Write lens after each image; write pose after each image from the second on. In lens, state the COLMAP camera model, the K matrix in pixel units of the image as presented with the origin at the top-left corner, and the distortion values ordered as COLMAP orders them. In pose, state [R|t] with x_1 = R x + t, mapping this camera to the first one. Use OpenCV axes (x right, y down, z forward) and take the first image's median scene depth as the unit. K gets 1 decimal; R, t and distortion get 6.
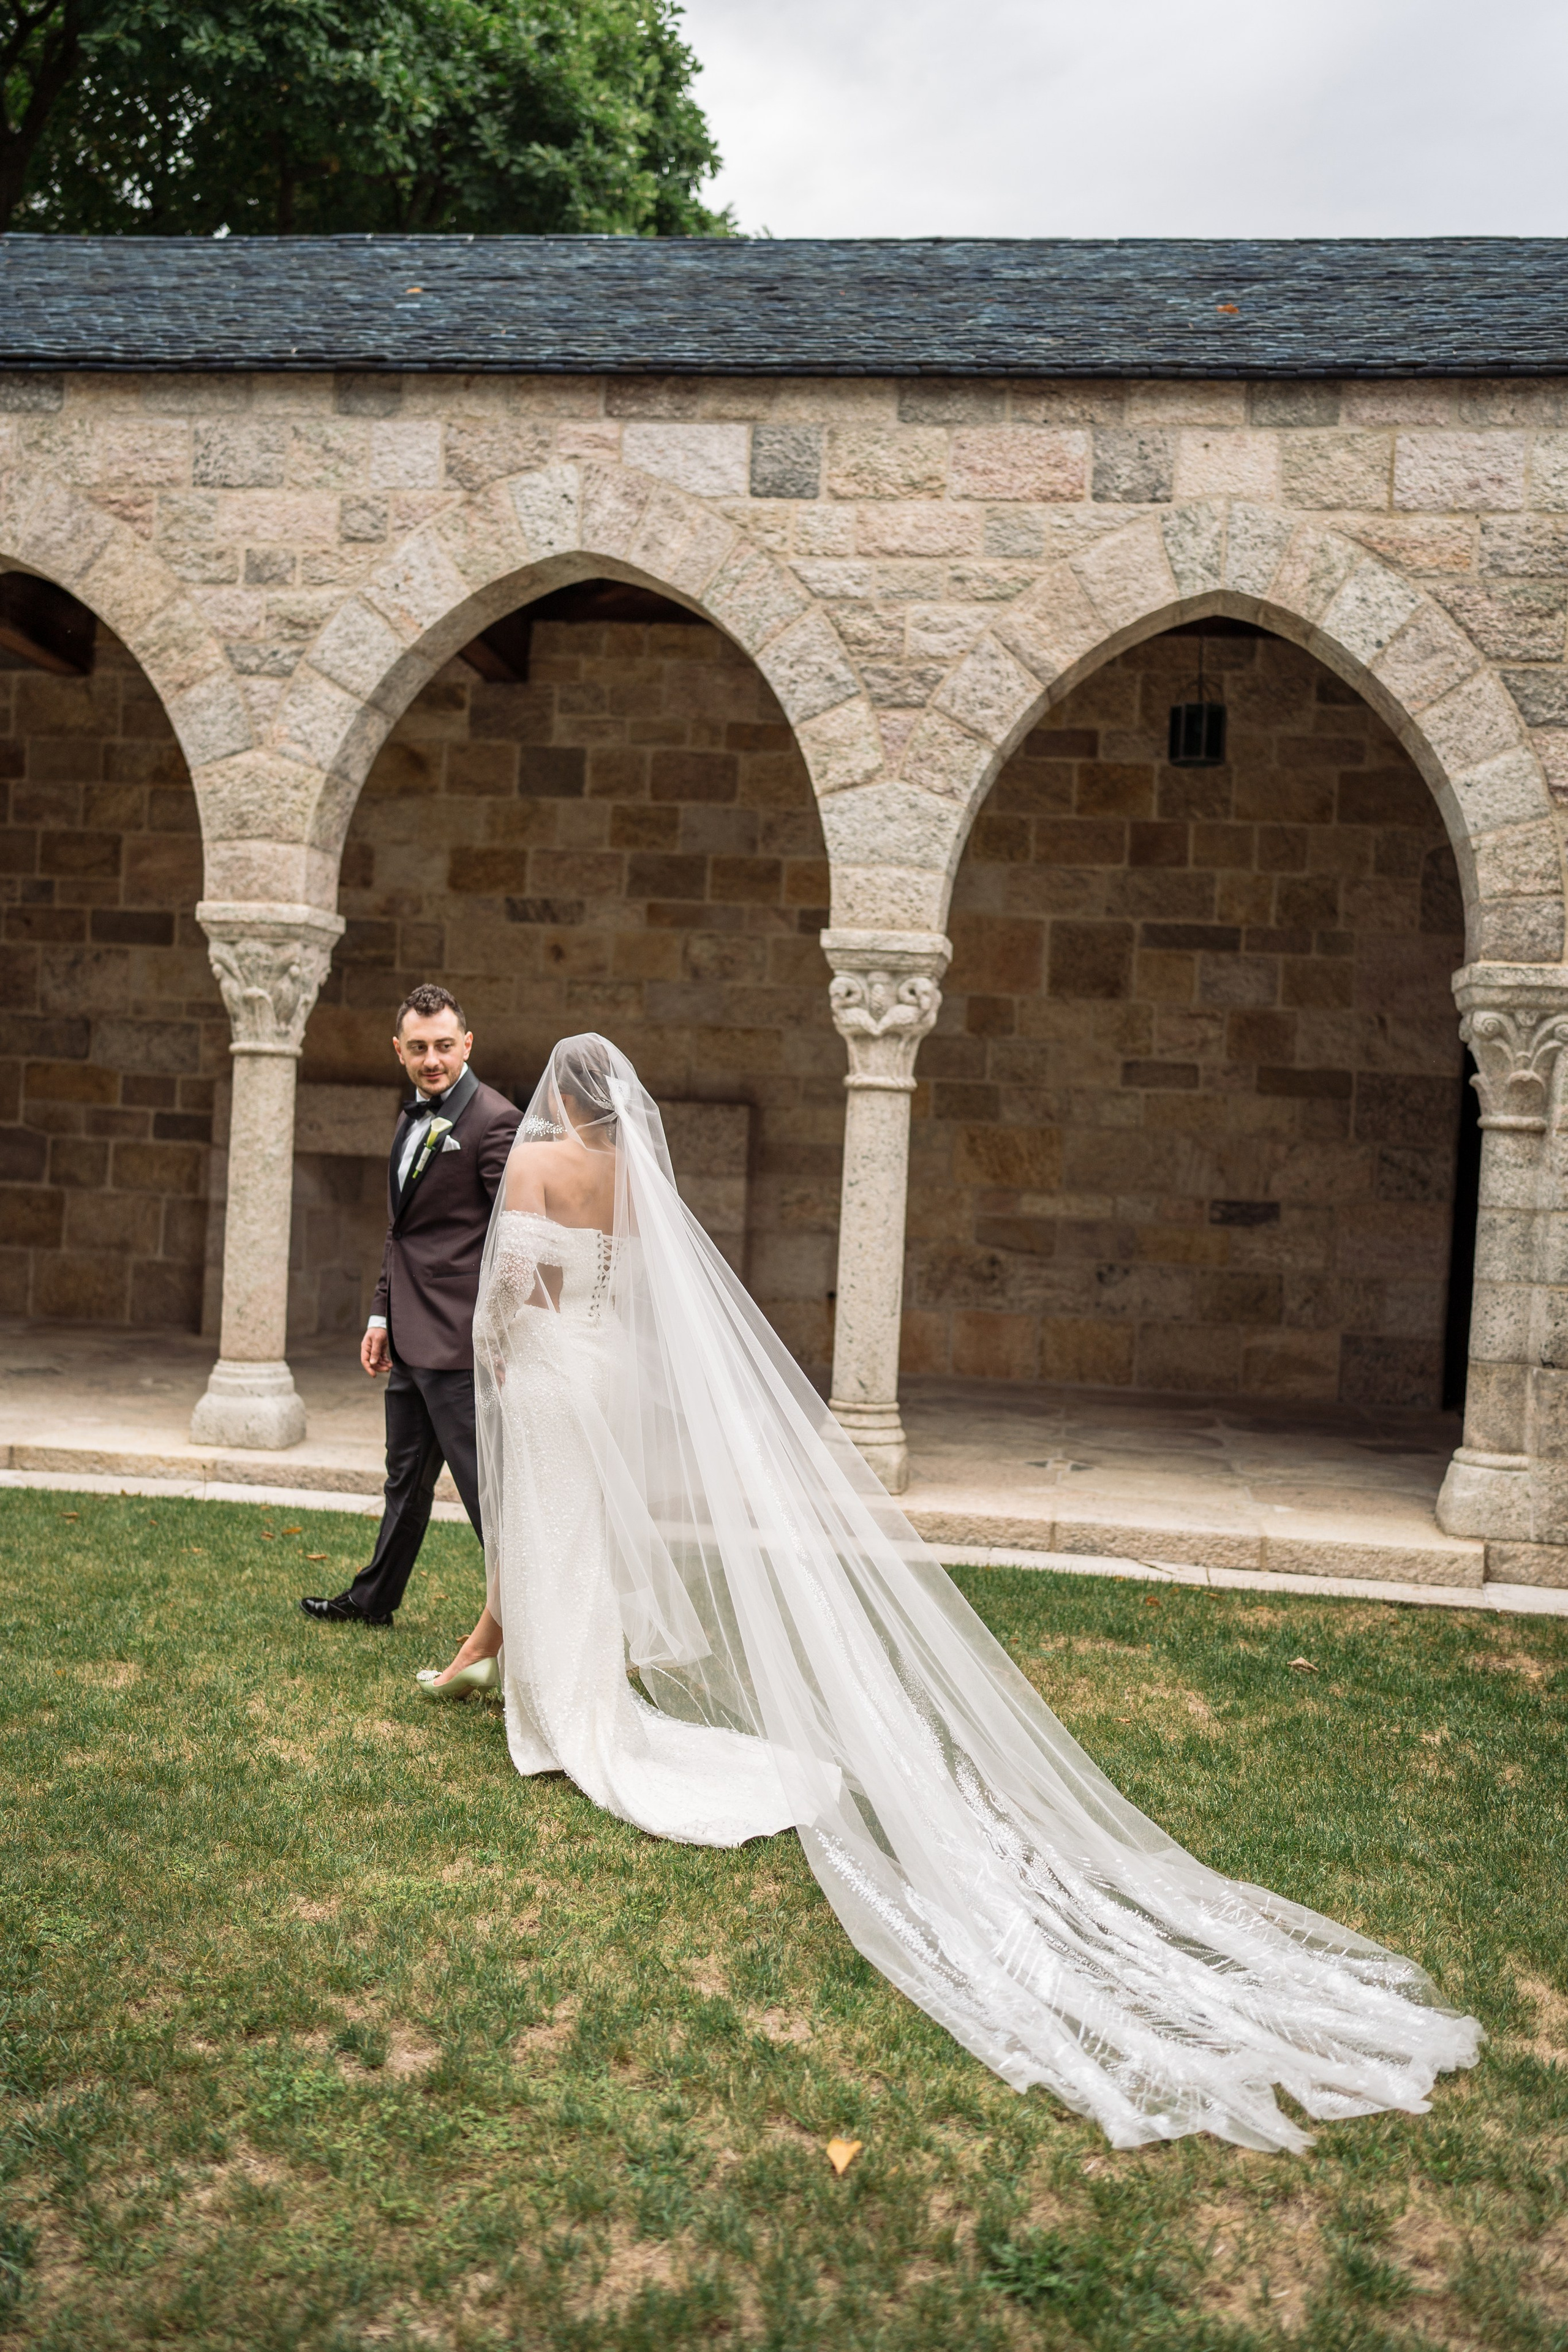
lens RADIAL K [[2238.5, 0, 784.0], [0, 2238.5, 1176.0], [0, 0, 1]] dist [-0.017230, -0.005082]
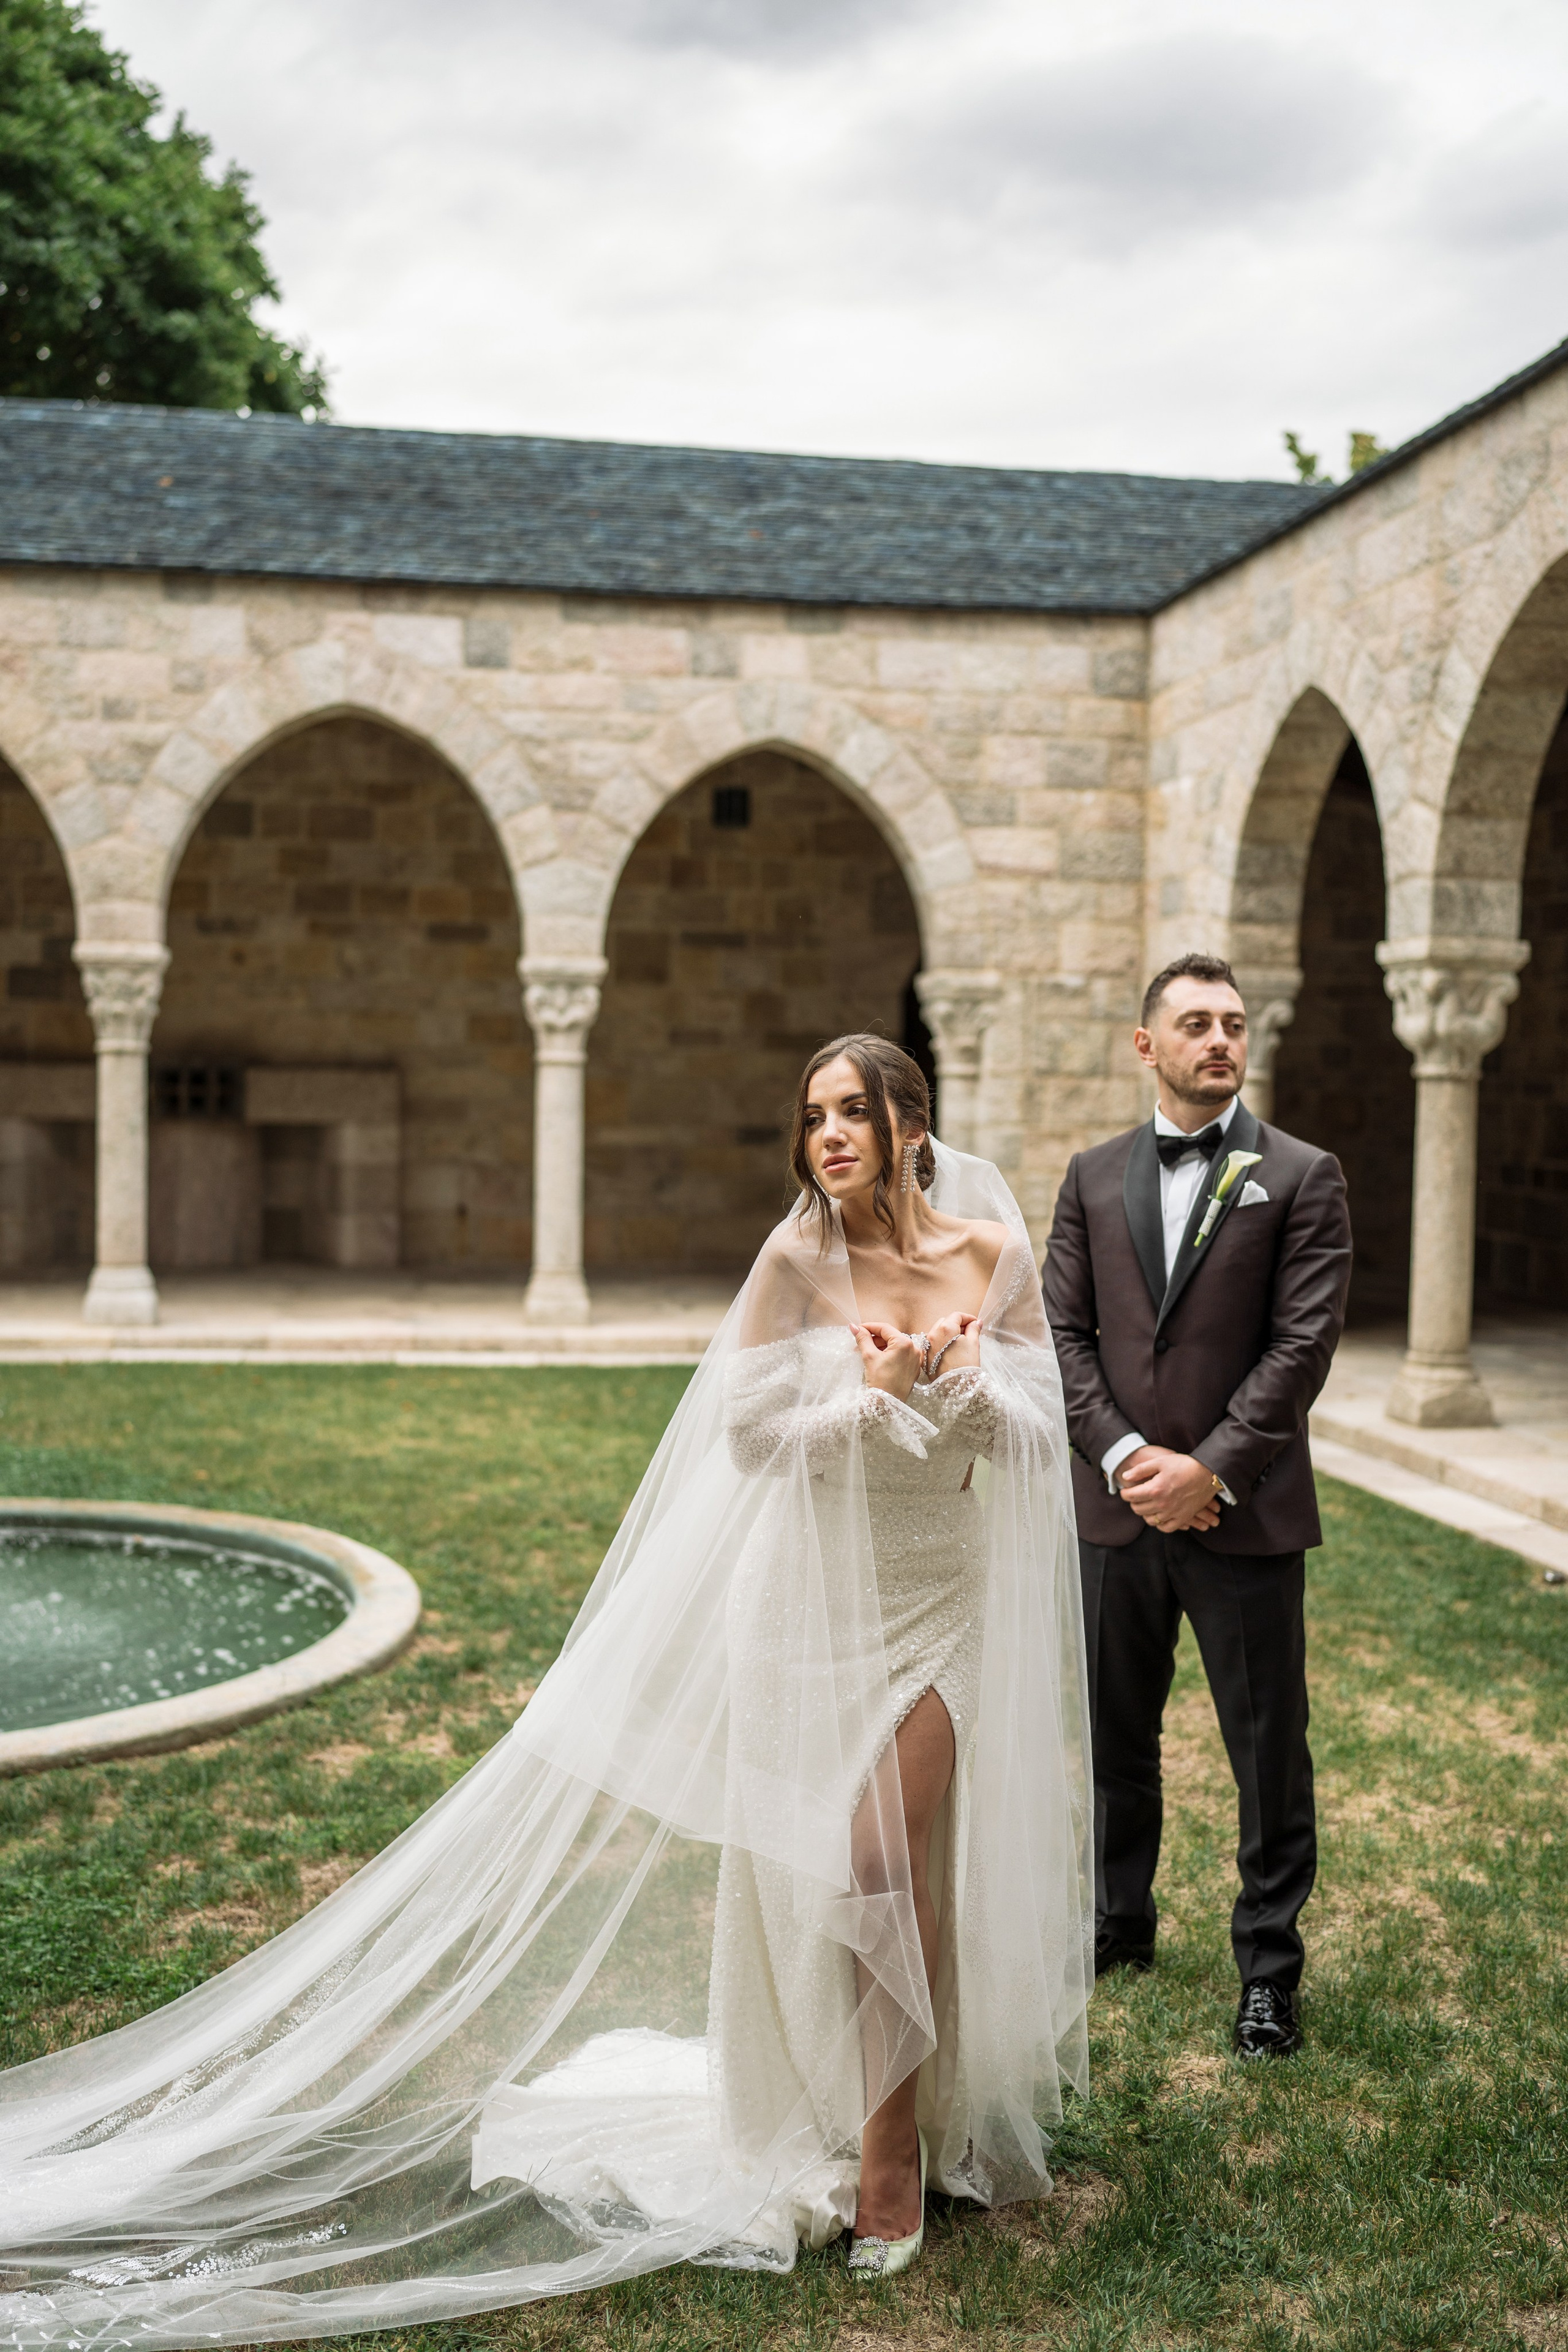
lens RADIAL K [[2238.5, 0, 784.0], [0, 2238.5, 1176.0], [0, 0, 1]] dist [-0.017230, -0.005082]
pose [[0.958683, -0.047025, 0.280564, -0.241400], [0.038254, 0.998595, 0.036662, -0.012035], [-0.281894, -0.024415, 0.959135, -0.492000]]
